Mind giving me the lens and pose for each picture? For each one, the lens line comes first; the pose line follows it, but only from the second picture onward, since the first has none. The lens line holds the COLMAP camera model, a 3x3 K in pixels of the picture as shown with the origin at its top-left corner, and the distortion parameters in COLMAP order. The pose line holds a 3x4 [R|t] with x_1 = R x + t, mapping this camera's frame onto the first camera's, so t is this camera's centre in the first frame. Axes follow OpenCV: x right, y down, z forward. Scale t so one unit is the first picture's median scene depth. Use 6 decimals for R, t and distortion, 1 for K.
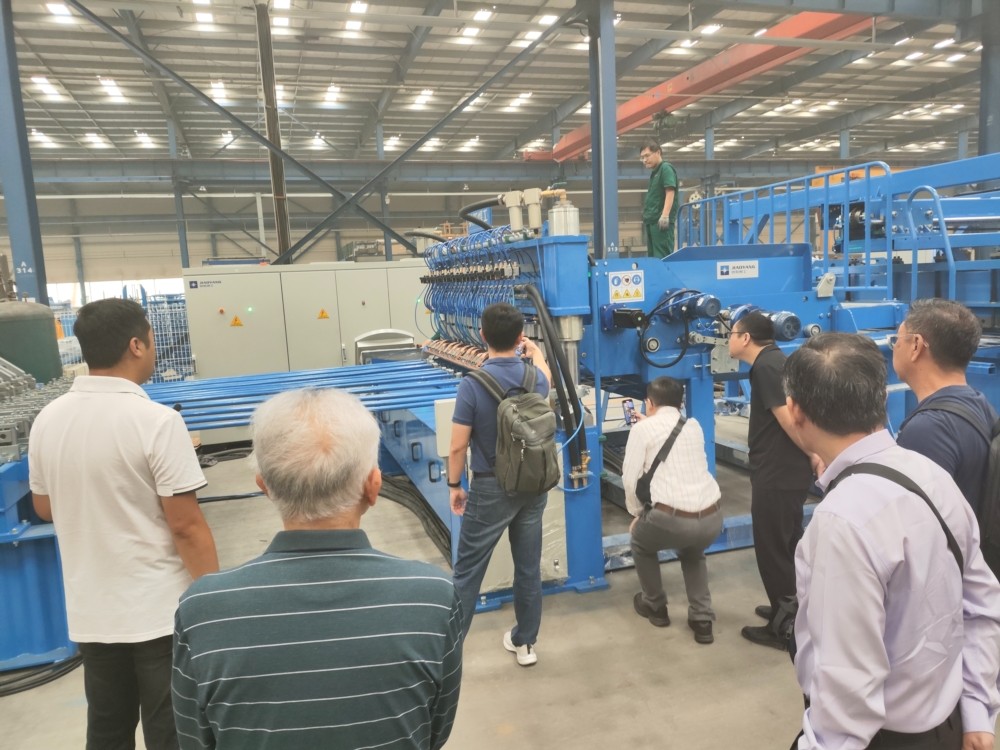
lens RADIAL K [[737.1, 0, 500.0], [0, 737.1, 375.0], [0, 0, 1]] dist [0.011783, 0.003342]
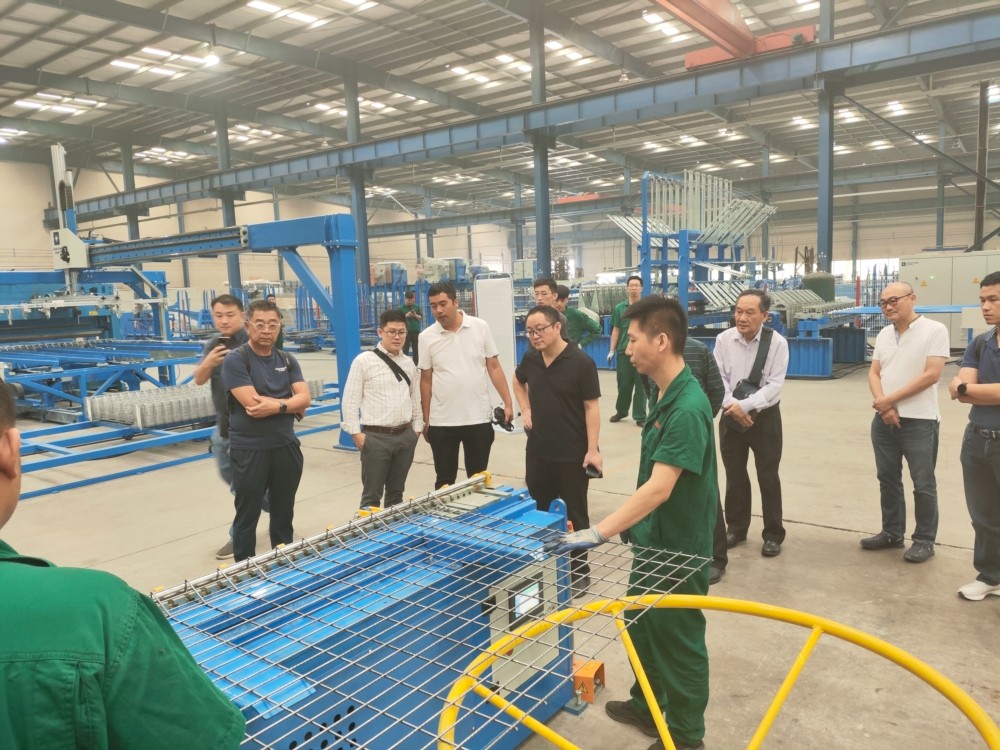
lens RADIAL K [[737.1, 0, 500.0], [0, 737.1, 375.0], [0, 0, 1]] dist [0.011783, 0.003342]
pose [[0.577849, 0.114193, -0.808115, 0.156737], [-0.083483, 0.993240, 0.080657, 0.027497], [0.811862, 0.020856, 0.583476, -0.273260]]
